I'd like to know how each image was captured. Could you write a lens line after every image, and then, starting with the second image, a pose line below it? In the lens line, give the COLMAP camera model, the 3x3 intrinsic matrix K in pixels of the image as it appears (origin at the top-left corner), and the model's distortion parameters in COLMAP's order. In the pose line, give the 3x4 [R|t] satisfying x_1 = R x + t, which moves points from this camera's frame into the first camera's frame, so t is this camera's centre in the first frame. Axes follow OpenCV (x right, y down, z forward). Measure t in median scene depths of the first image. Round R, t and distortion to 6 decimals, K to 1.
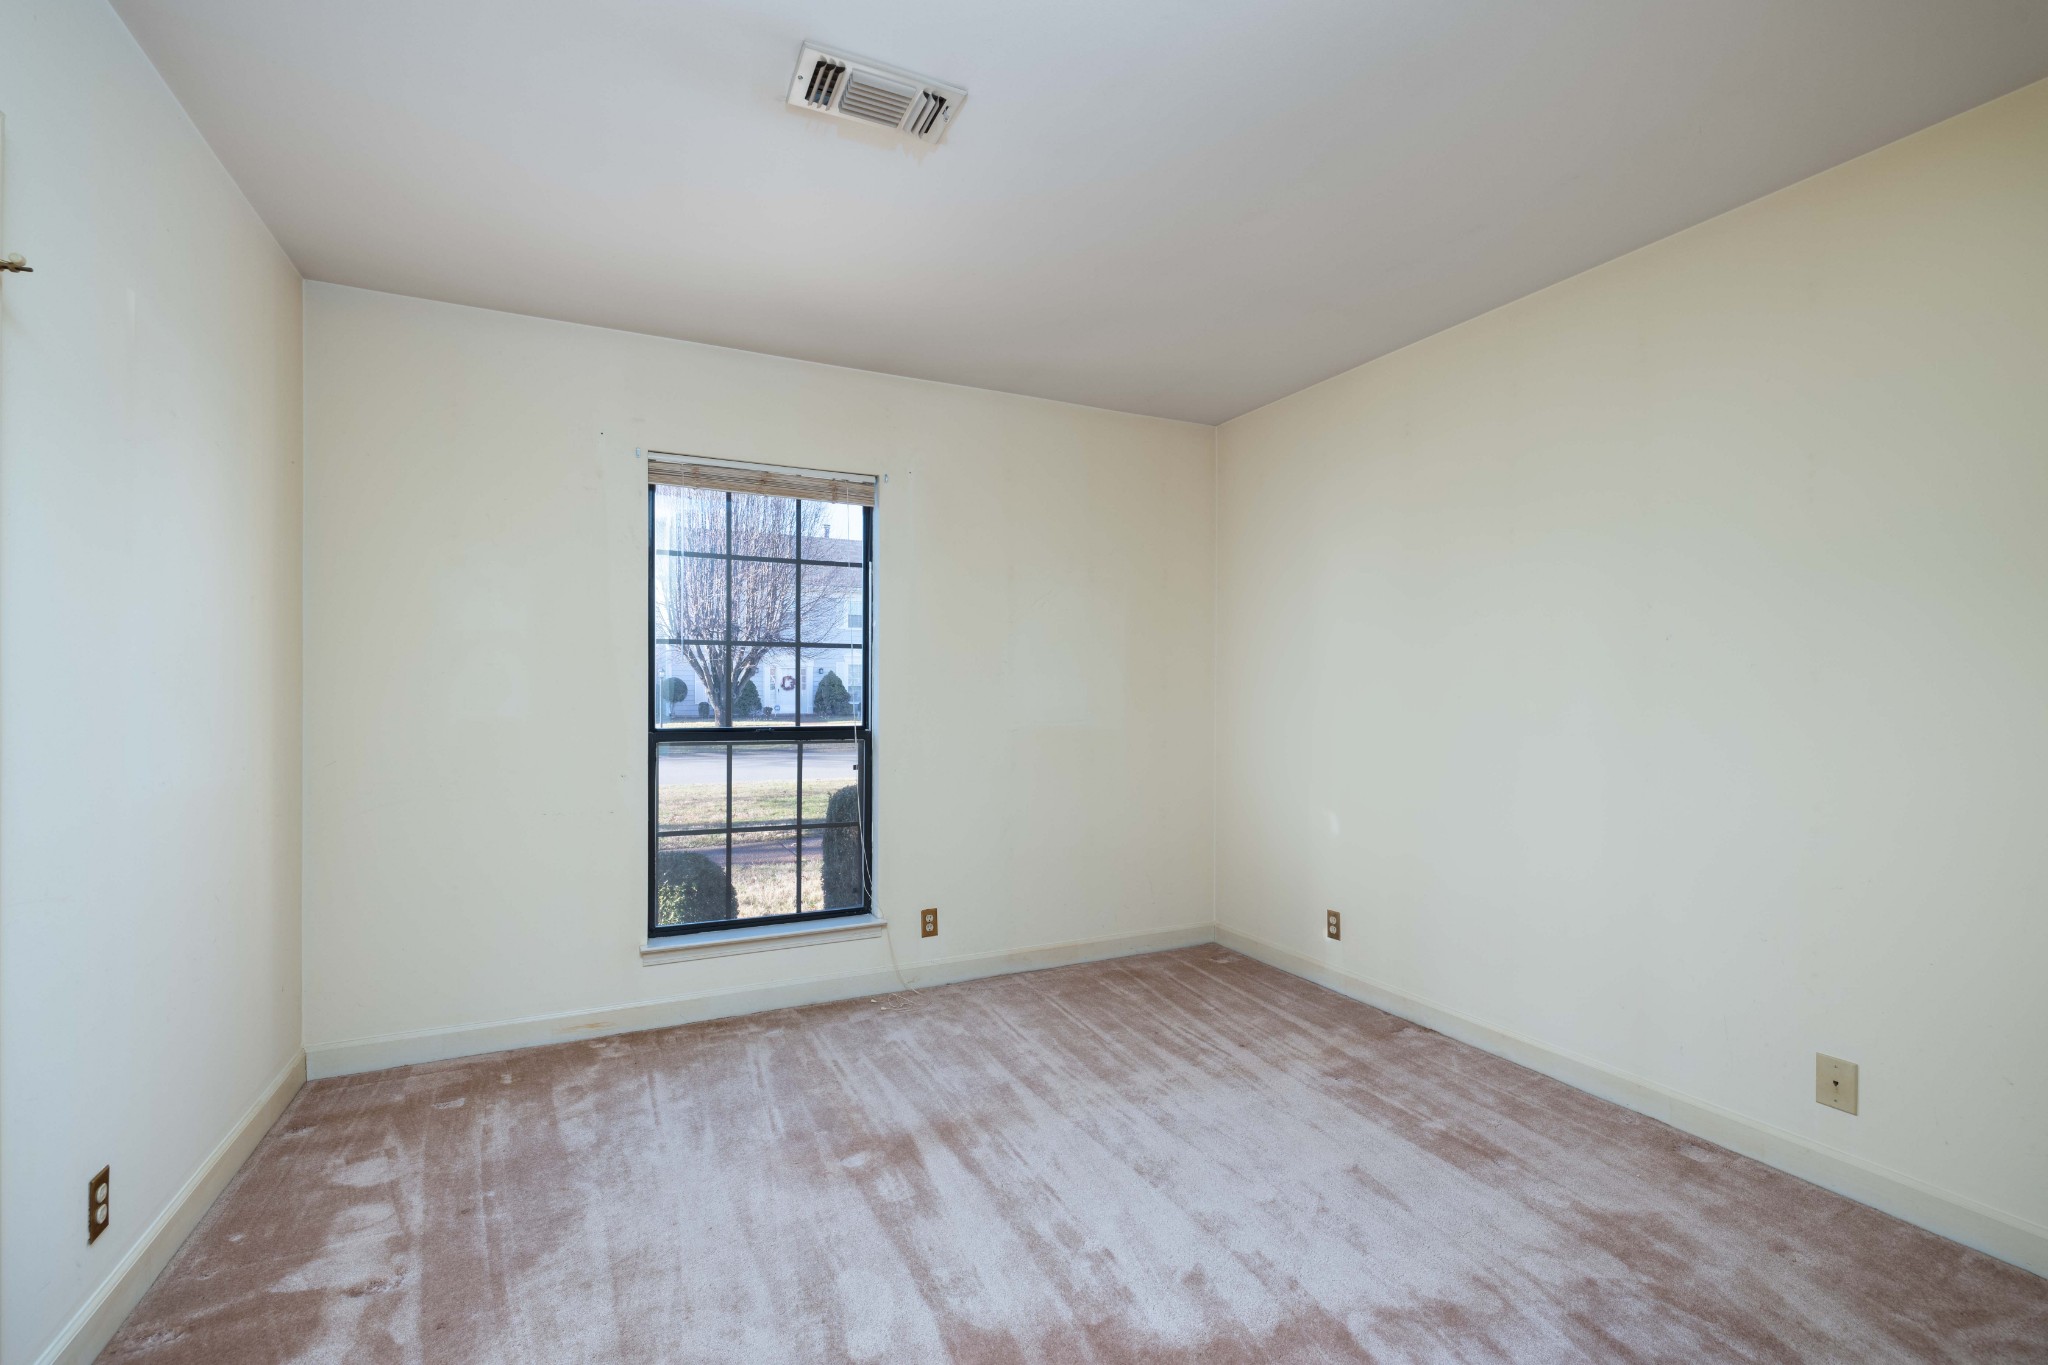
lens RADIAL K [[861.3, 0, 1022.6], [0, 861.3, 686.8], [0, 0, 1]] dist [-0.001630, -0.000715]
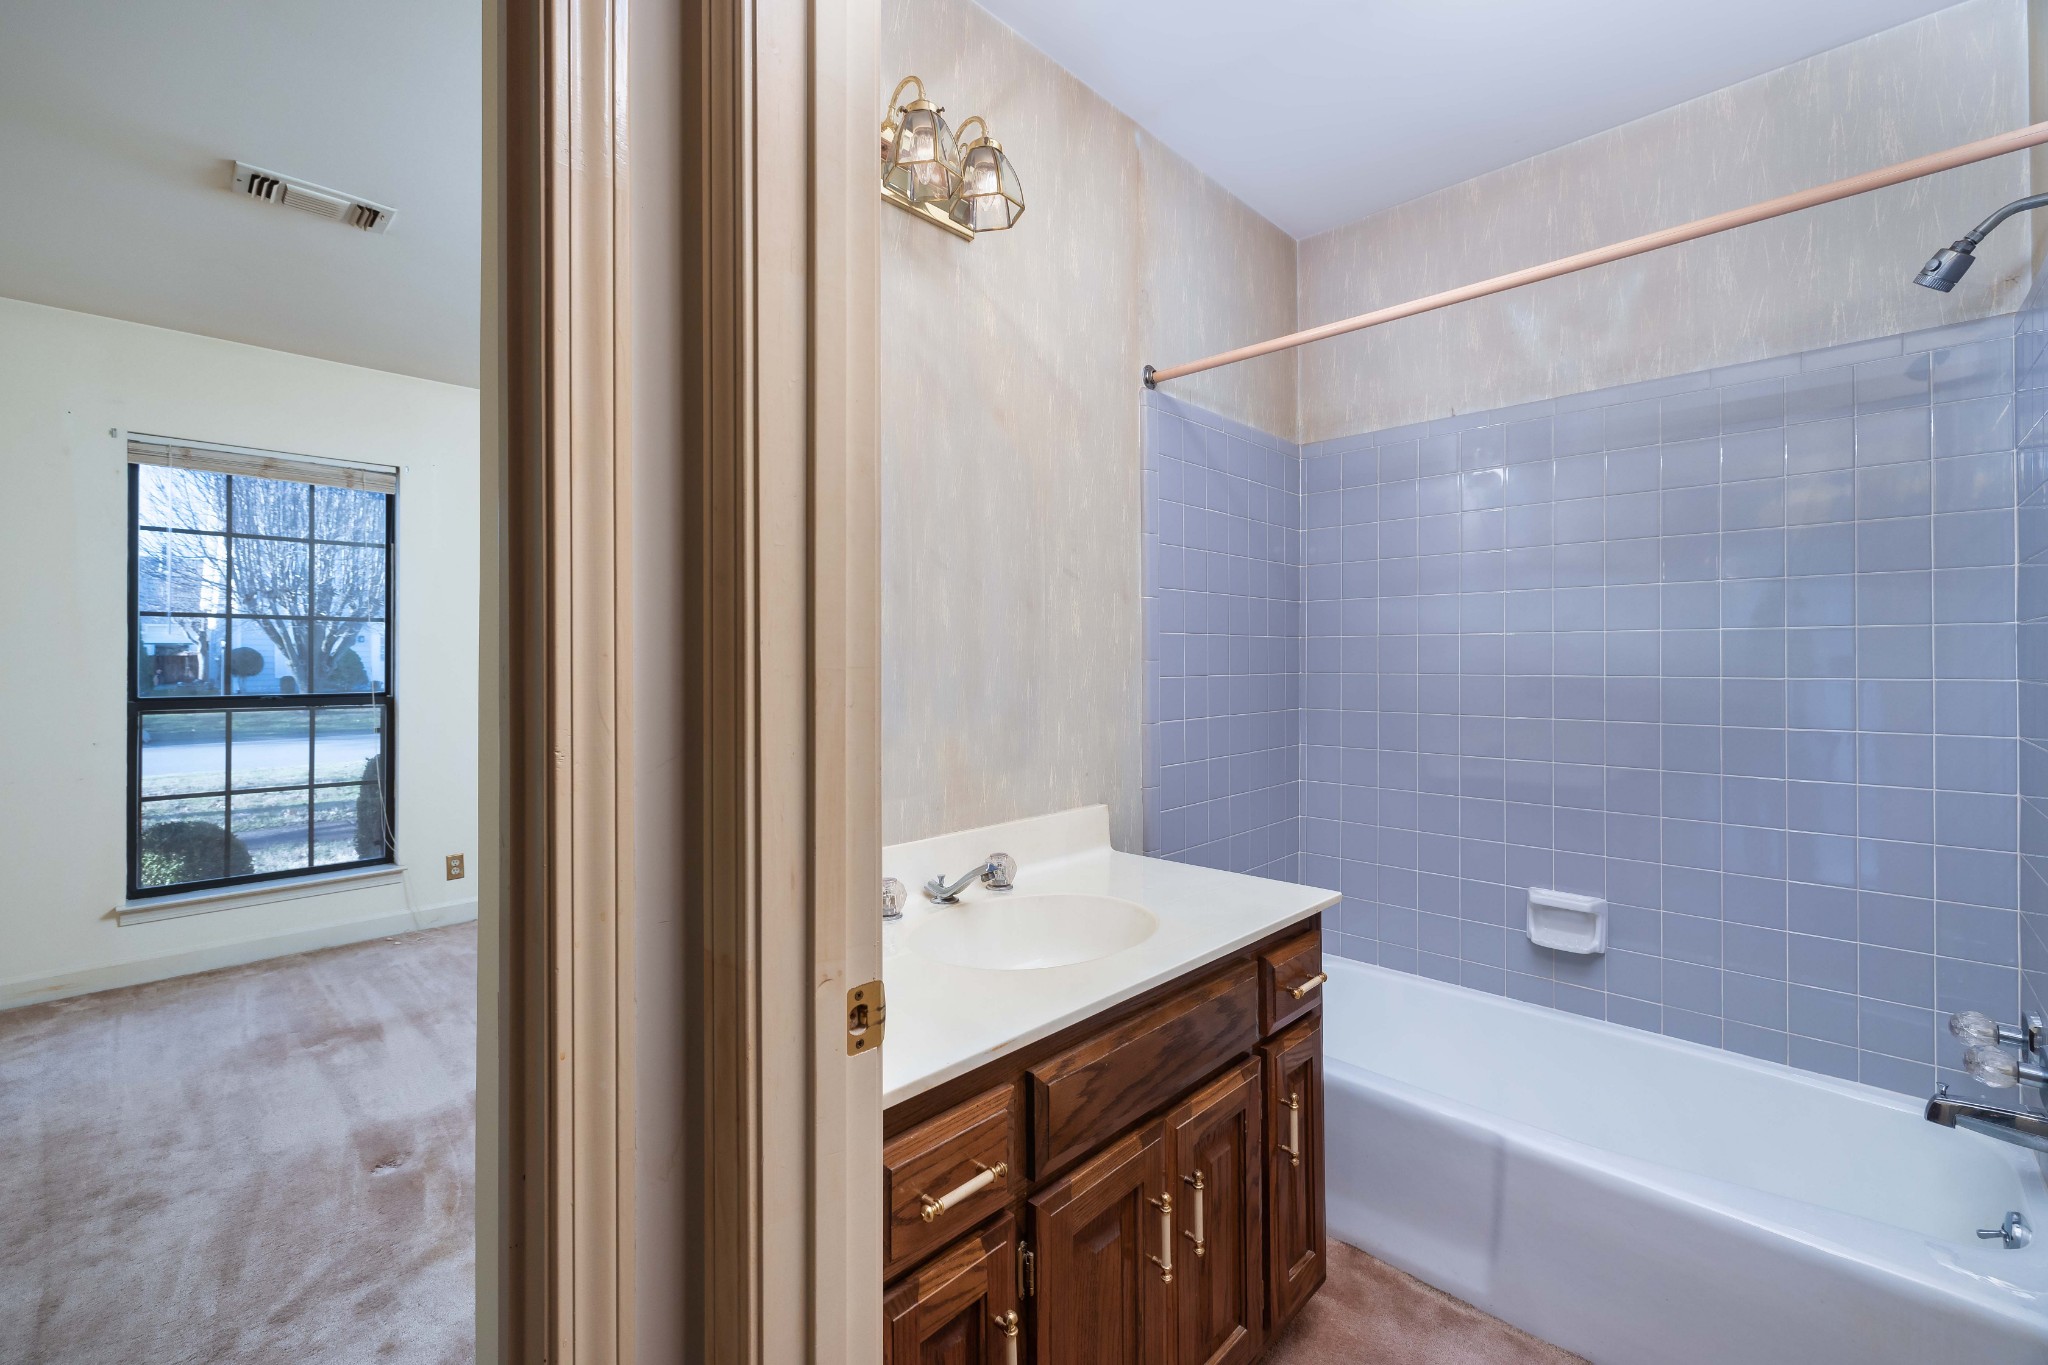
lens RADIAL K [[861.3, 0, 1023.6], [0, 861.3, 652.8], [0, 0, 1]] dist [-0.001630, -0.000715]
pose [[0.942792, 0.000609, 0.333381, 0.241906], [0.001373, 0.999983, -0.005709, 0.002314], [-0.333378, 0.005840, 0.942775, -0.342335]]
